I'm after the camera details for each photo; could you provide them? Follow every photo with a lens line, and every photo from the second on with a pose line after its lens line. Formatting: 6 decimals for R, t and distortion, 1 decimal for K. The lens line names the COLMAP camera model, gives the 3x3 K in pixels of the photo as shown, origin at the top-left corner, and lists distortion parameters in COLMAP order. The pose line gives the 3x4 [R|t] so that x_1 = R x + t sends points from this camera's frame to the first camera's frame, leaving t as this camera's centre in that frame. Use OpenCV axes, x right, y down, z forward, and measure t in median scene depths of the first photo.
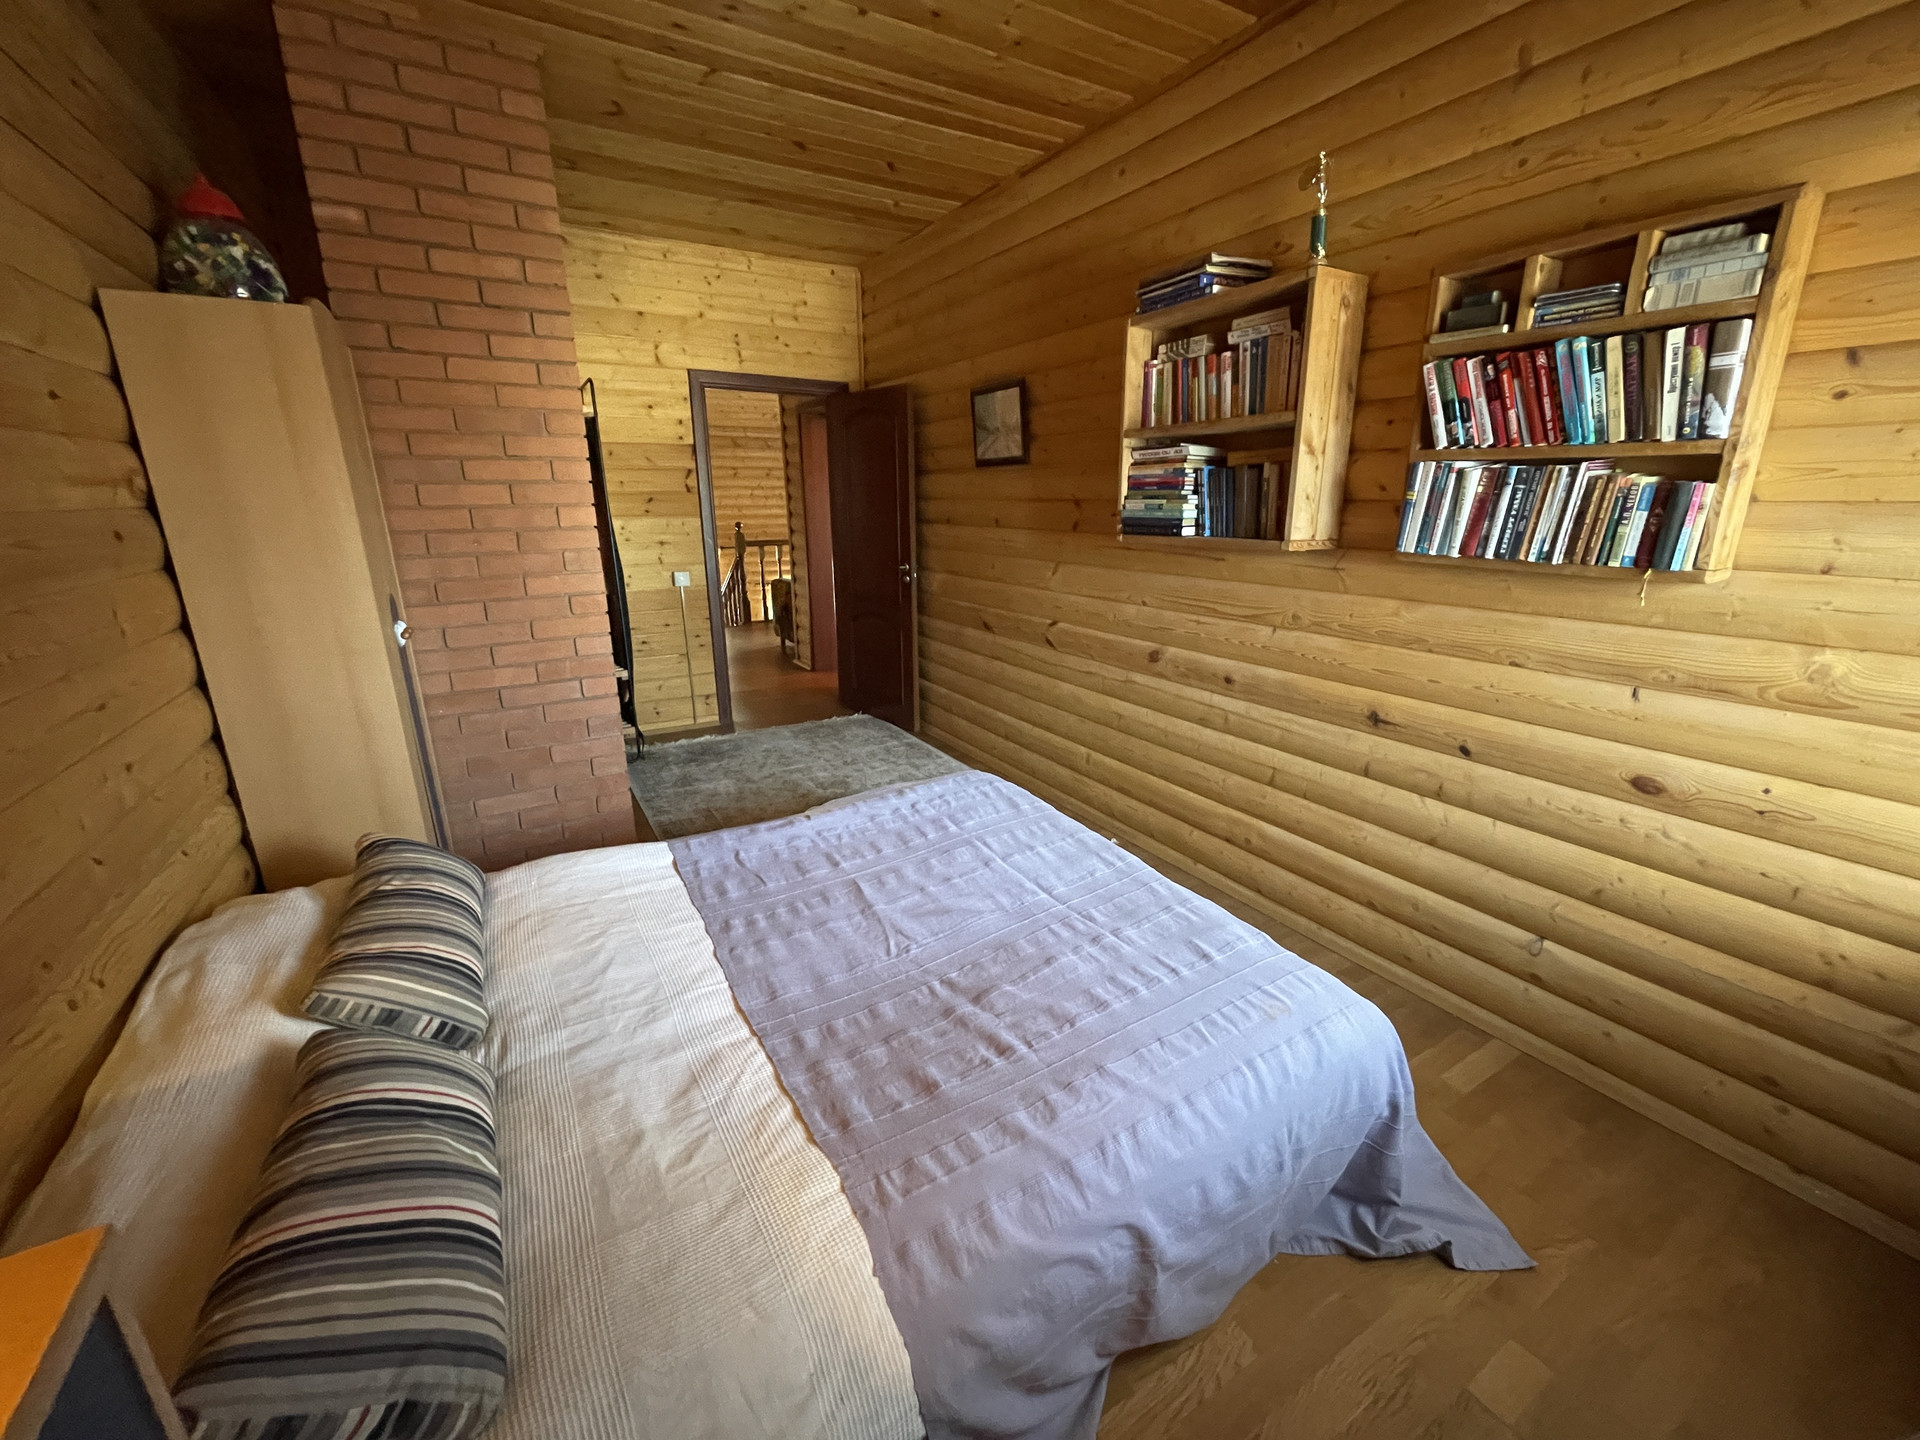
lens RADIAL K [[771.9, 0, 964.3], [0, 771.9, 713.8], [0, 0, 1]] dist [0.000418, -0.000300]
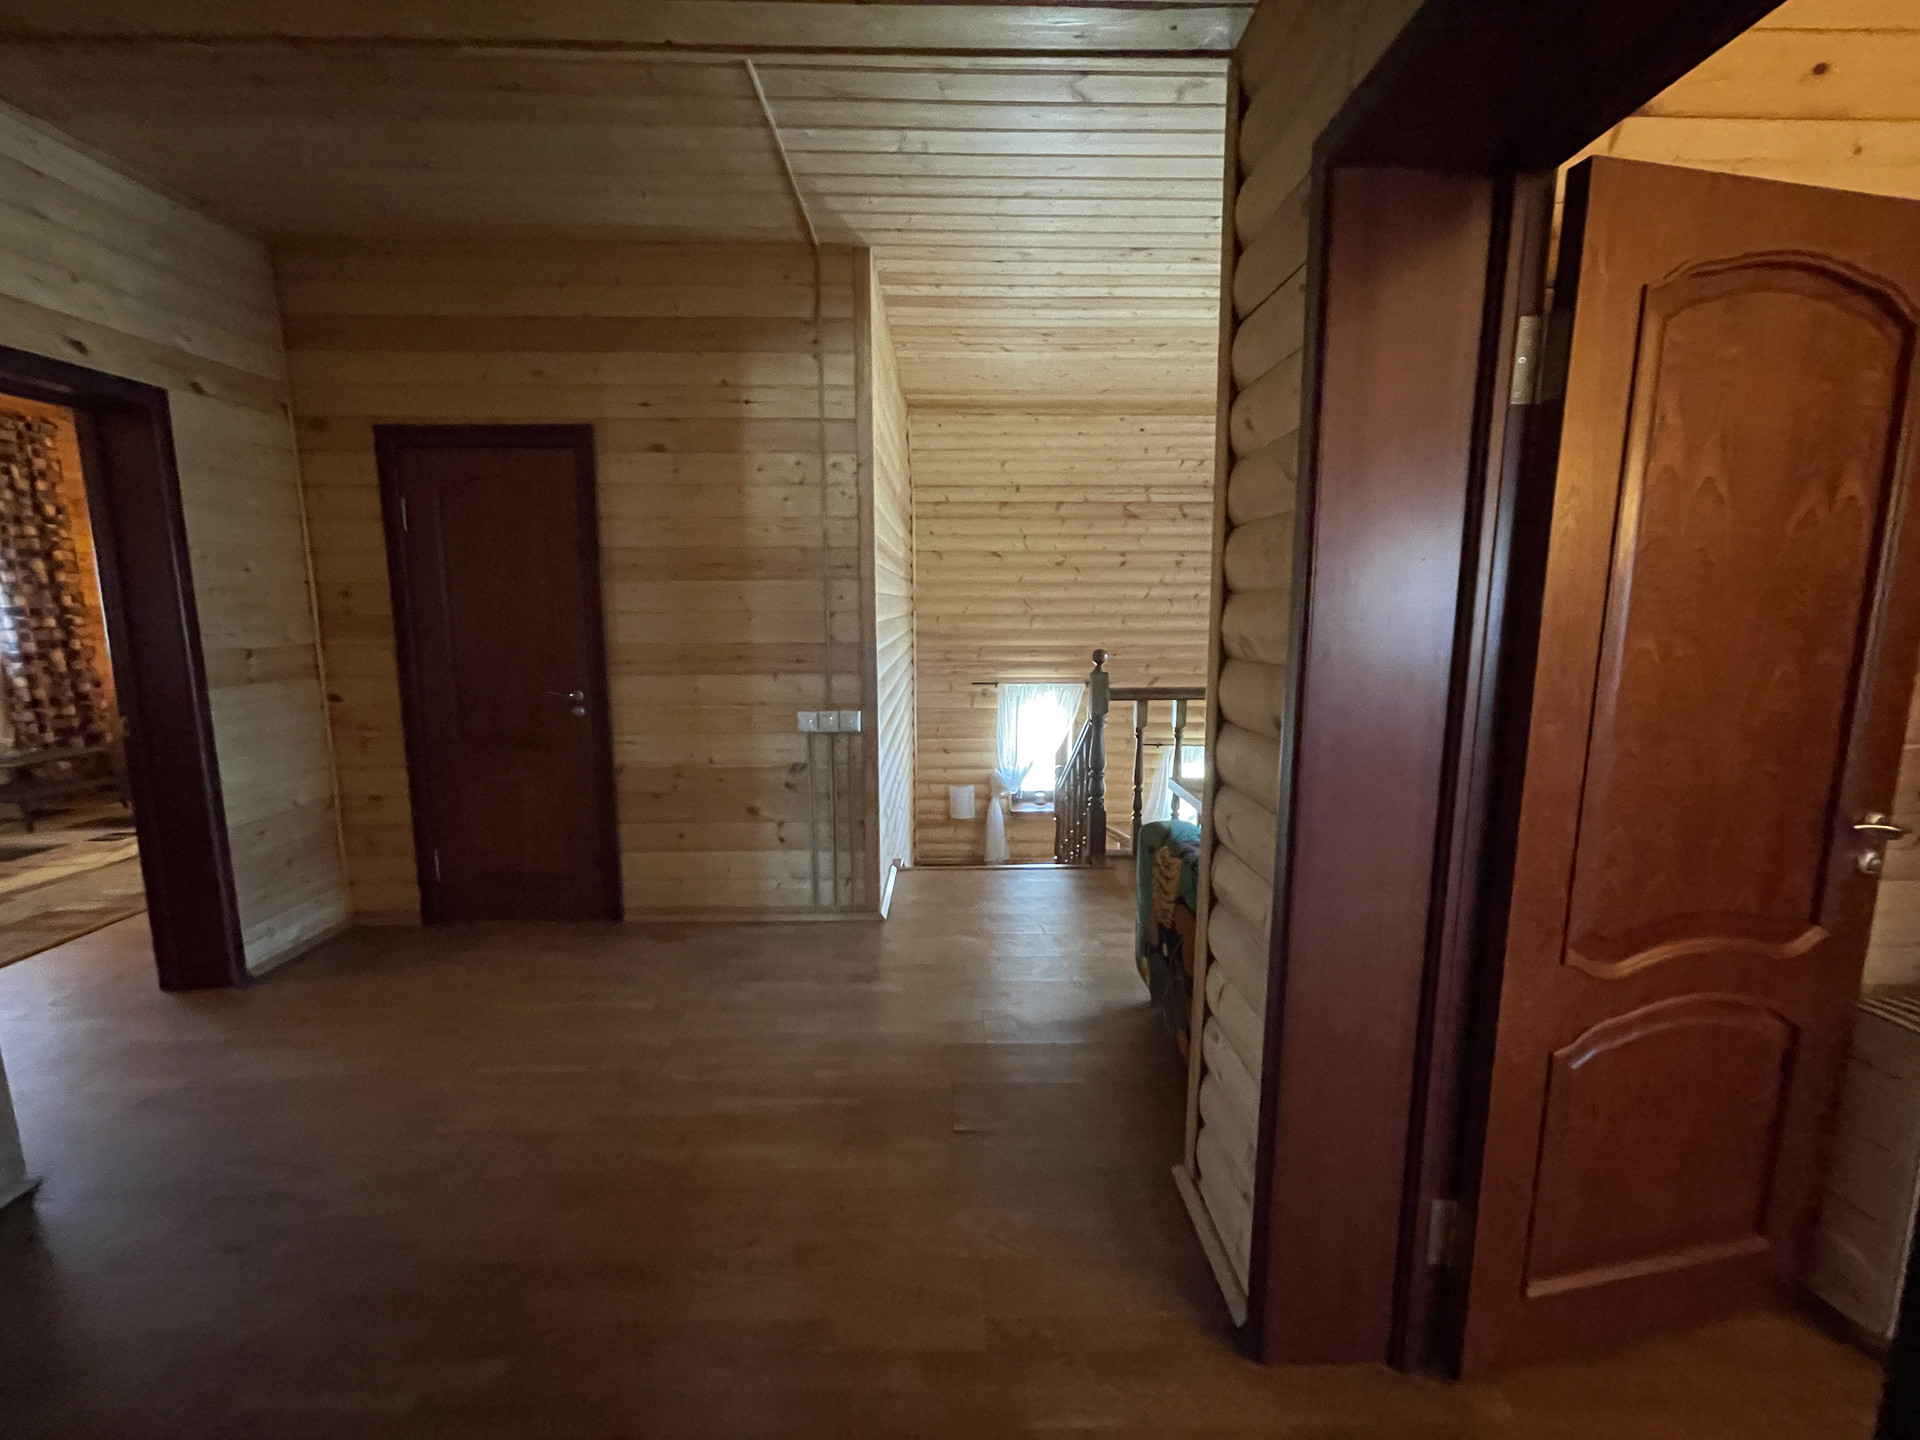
lens RADIAL K [[771.9, 0, 964.3], [0, 771.9, 713.8], [0, 0, 1]] dist [0.000418, -0.000300]
pose [[0.870069, 0.074833, -0.487216, -0.104986], [-0.138013, 0.985860, -0.095043, -0.122611], [0.473215, 0.149936, 0.868094, 0.444920]]
